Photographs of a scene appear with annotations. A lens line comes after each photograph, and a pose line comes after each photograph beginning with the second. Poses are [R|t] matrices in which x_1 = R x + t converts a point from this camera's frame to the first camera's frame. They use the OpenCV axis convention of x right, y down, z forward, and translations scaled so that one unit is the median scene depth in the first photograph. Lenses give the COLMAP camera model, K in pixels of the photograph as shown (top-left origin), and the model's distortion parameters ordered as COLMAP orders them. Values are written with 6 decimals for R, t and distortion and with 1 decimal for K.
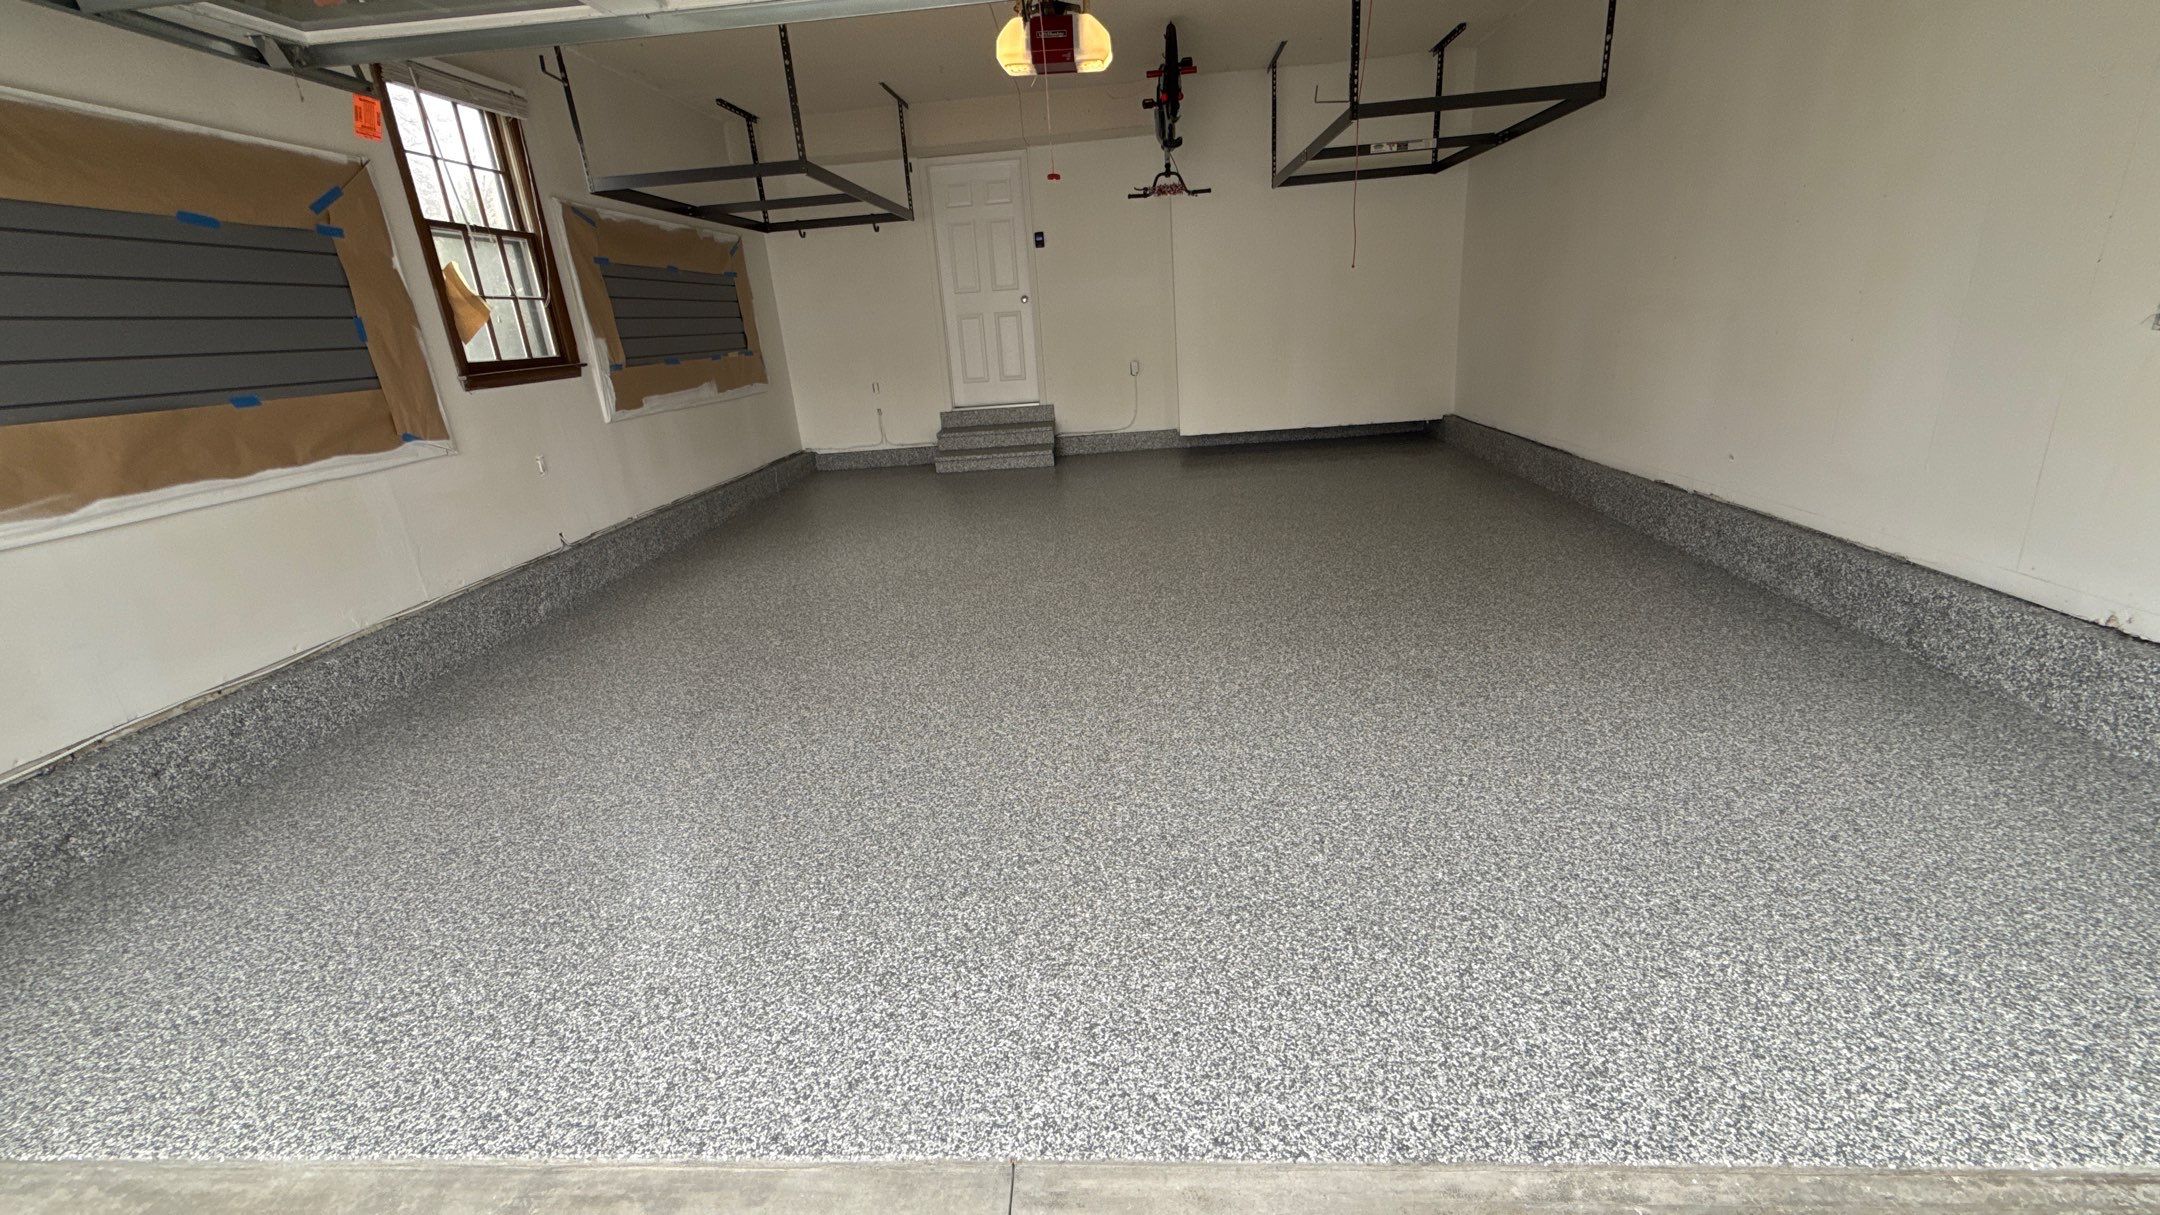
lens RADIAL K [[887.7, 0, 1089.1], [0, 887.7, 633.3], [0, 0, 1]] dist [0.001317, -0.000001]
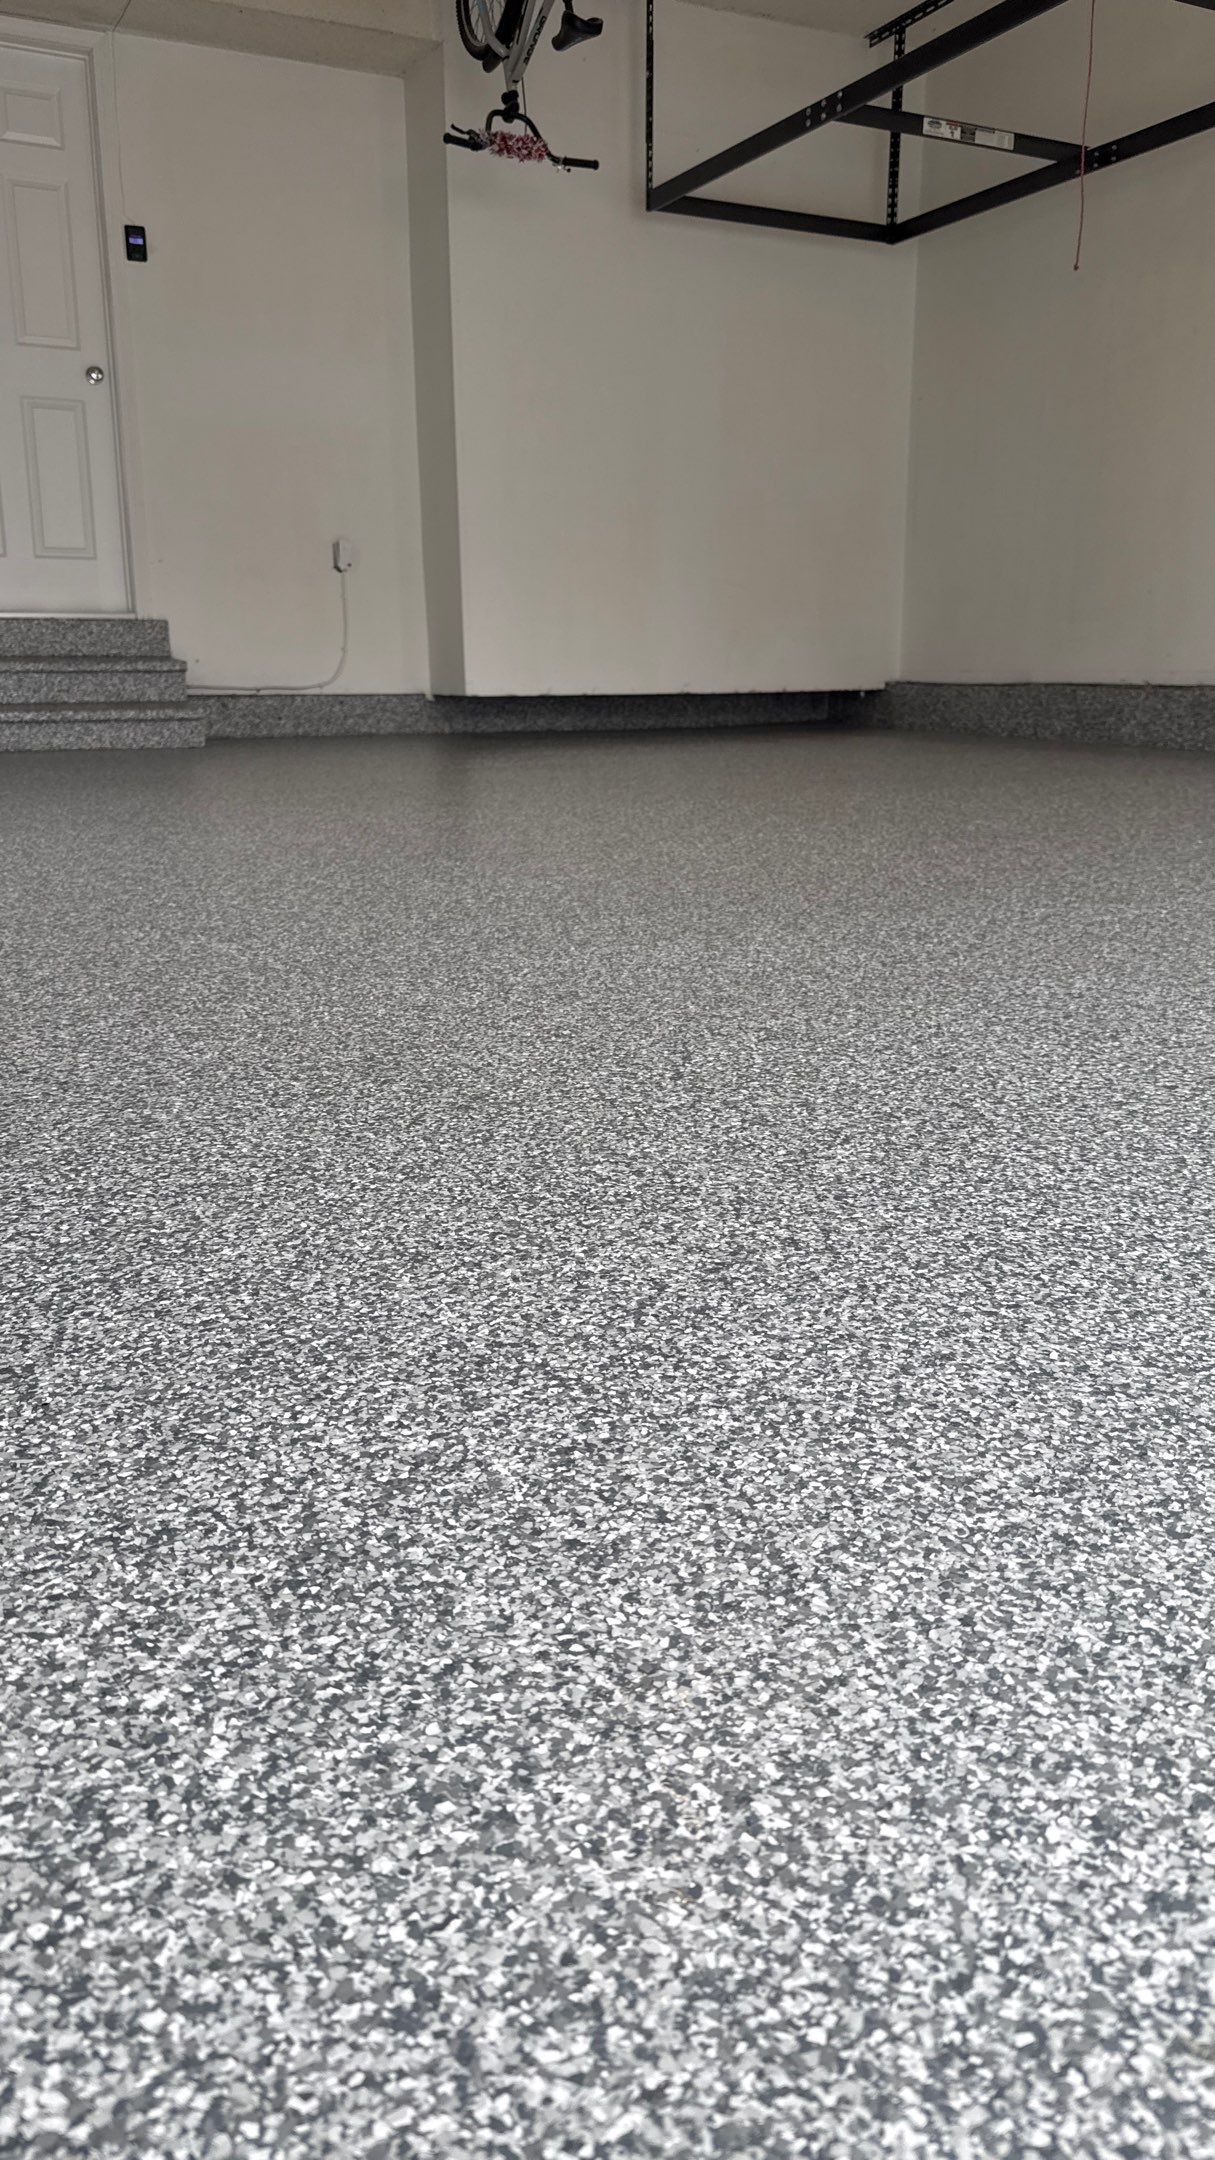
lens RADIAL K [[1556.3, 0, 606.0], [0, 1556.3, 1104.6], [0, 0, 1]] dist [0.066275, -0.069964]
pose [[0.863855, -0.070626, 0.498765, -0.284304], [0.115500, 0.991515, -0.059645, 0.064541], [-0.490320, 0.109132, 0.864683, 0.243989]]
